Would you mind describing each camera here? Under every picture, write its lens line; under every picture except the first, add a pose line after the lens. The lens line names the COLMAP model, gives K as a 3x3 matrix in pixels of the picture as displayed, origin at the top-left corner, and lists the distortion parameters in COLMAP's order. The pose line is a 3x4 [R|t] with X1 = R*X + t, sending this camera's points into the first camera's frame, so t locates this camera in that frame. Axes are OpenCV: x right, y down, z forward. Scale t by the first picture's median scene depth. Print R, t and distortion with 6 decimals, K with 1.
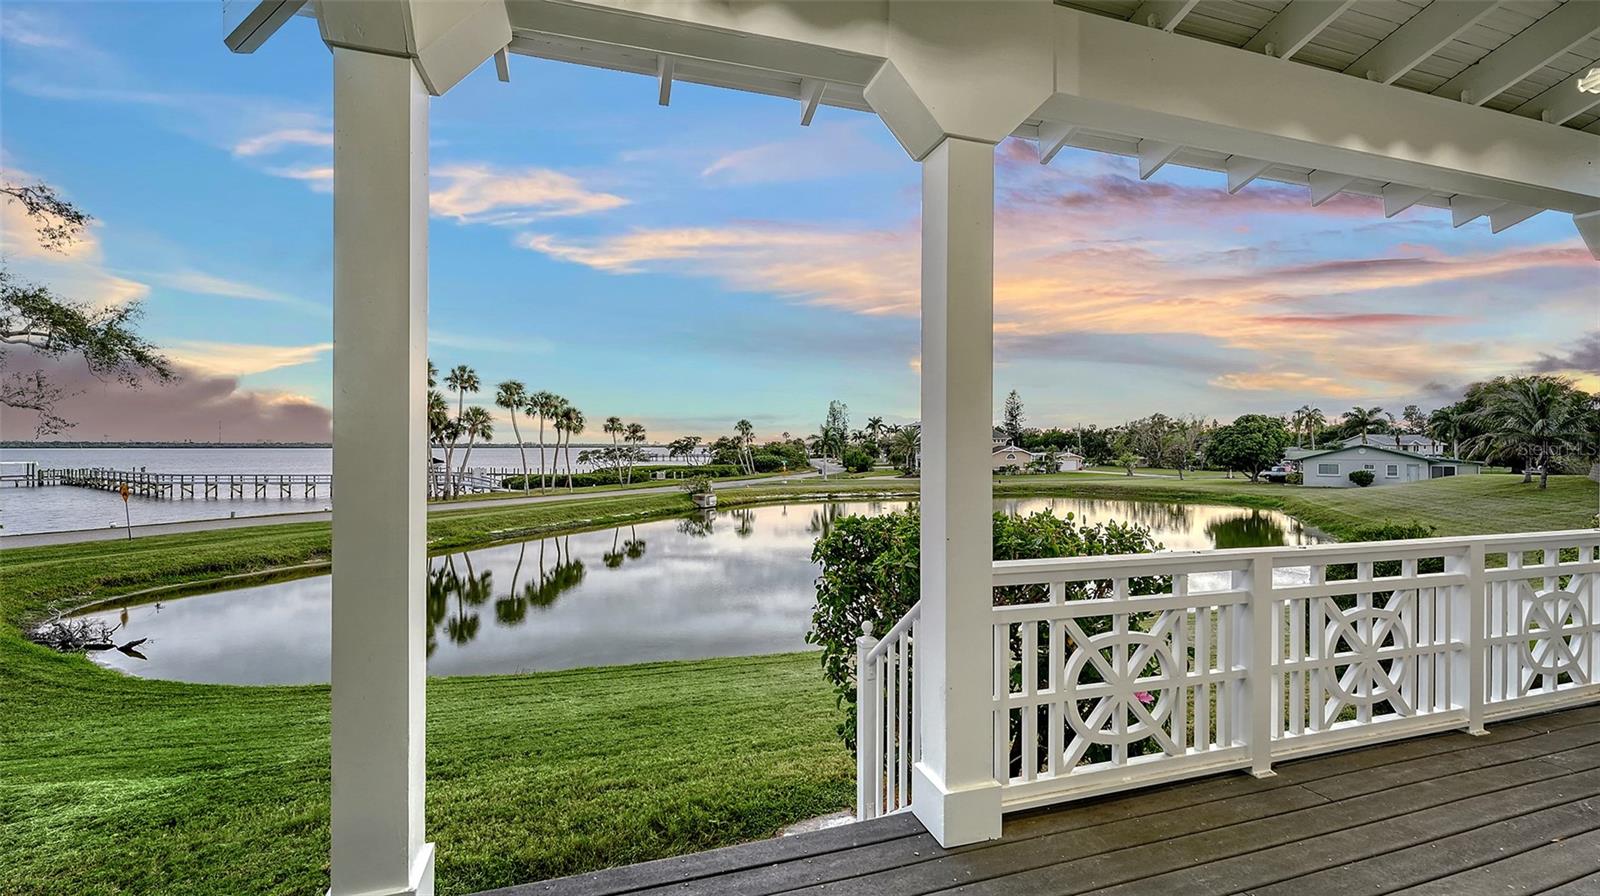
lens RADIAL K [[632.5, 0, 801.6], [0, 632.5, 441.8], [0, 0, 1]] dist [-0.000231, -0.000202]
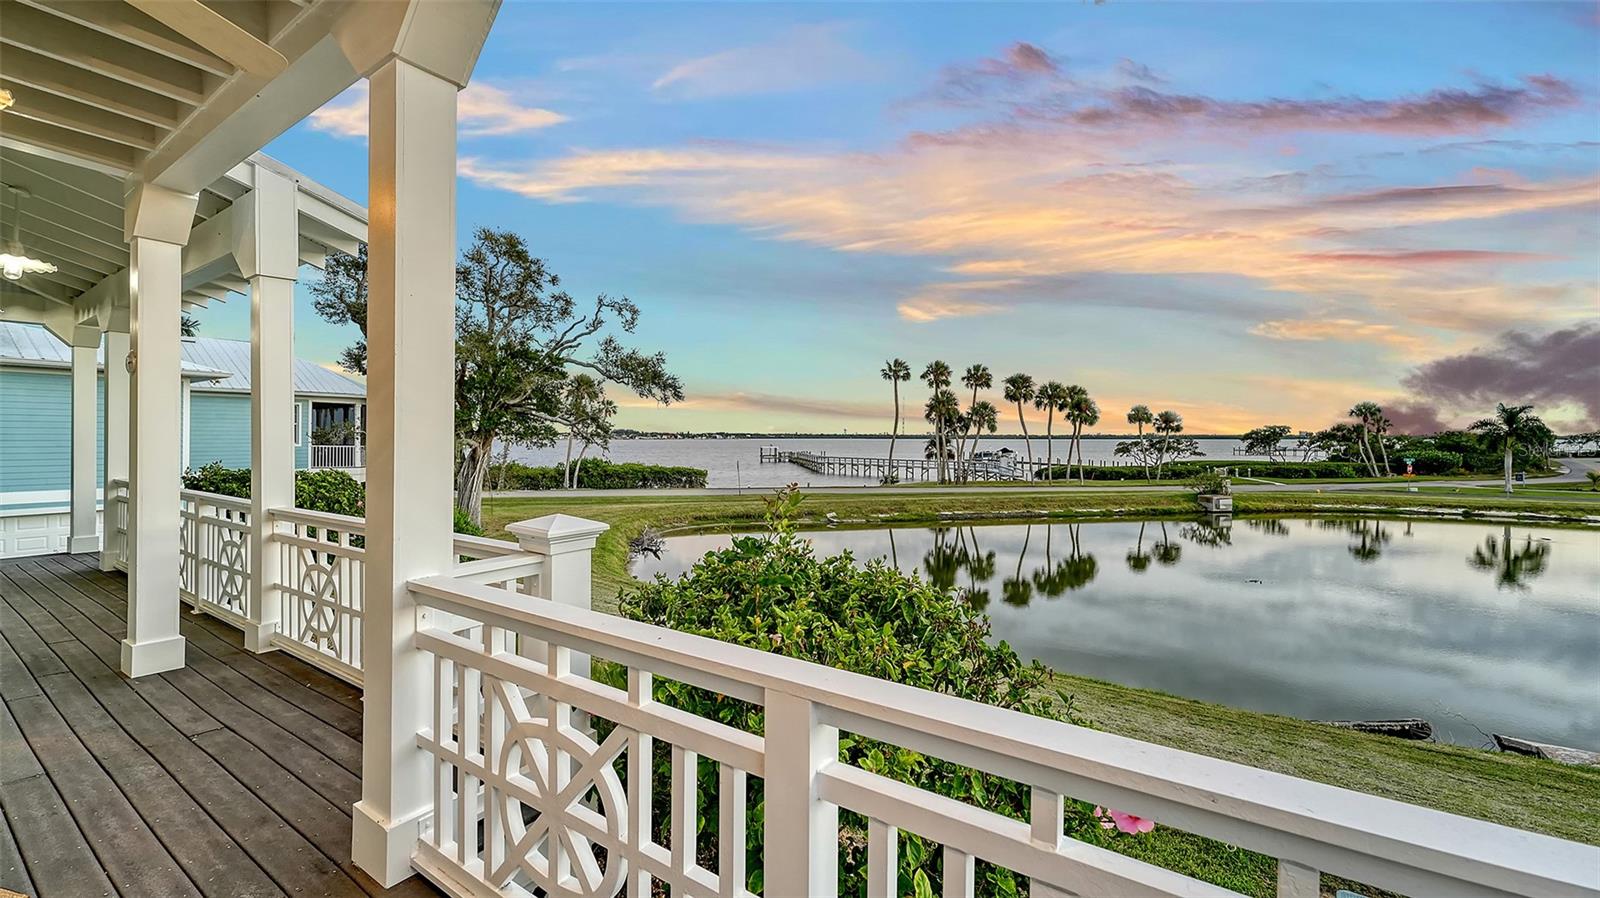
lens RADIAL K [[632.5, 0, 790.9], [0, 632.5, 444.3], [0, 0, 1]] dist [-0.000231, -0.000202]
pose [[0.644294, 0.010632, -0.764704, 0.098527], [0.003104, 0.999859, 0.016517, -0.000300], [0.764772, -0.013016, 0.644170, 0.029226]]
